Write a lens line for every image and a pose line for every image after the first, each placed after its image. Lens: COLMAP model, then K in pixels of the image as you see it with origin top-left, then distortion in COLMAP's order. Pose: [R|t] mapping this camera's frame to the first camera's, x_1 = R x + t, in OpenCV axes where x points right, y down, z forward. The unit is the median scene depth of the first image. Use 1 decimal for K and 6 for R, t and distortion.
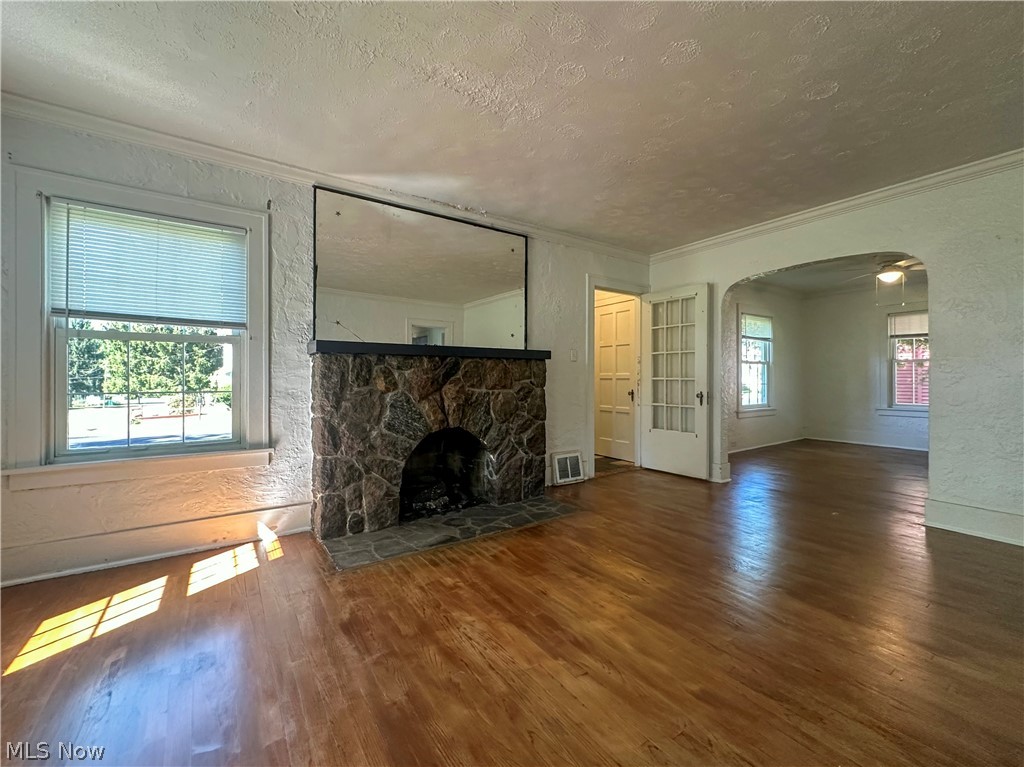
lens RADIAL K [[432.8, 0, 514.0], [0, 432.8, 375.5], [0, 0, 1]] dist [0.000685, 0.000117]
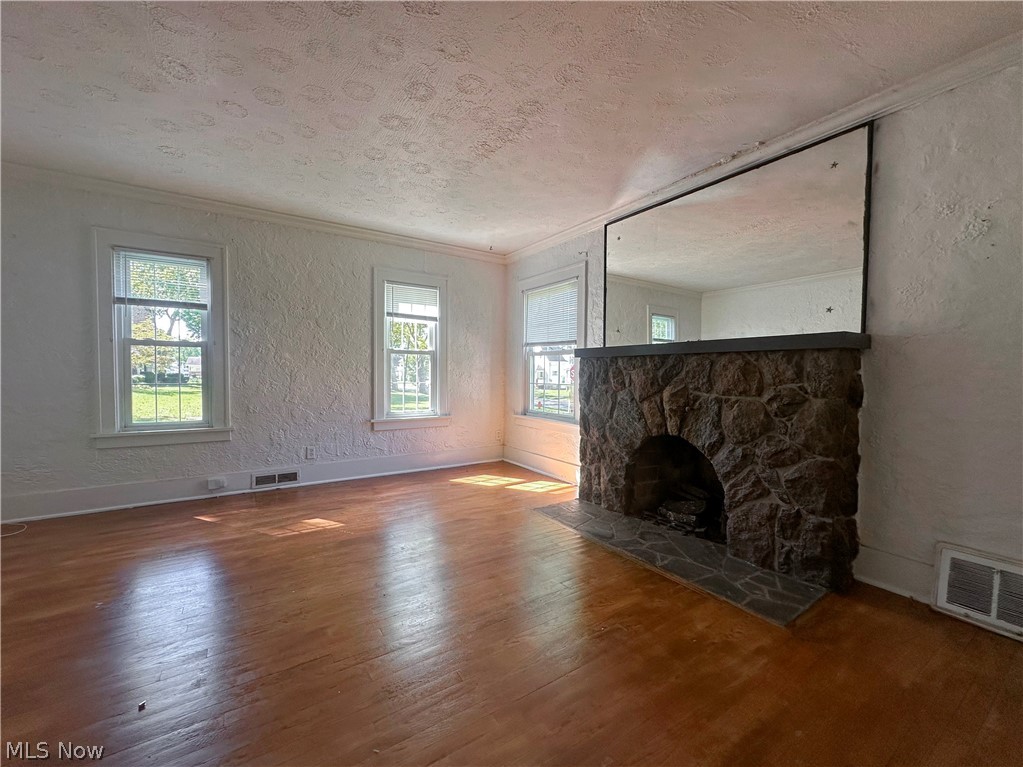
lens RADIAL K [[412.1, 0, 511.5], [0, 412.1, 383.5], [0, 0, 1]] dist [-0.000661, -0.000173]
pose [[-0.024556, 0.029756, -0.999256, 0.694400], [0.002734, 0.999555, 0.029698, -0.010354], [0.999695, -0.002003, -0.024626, 0.686729]]
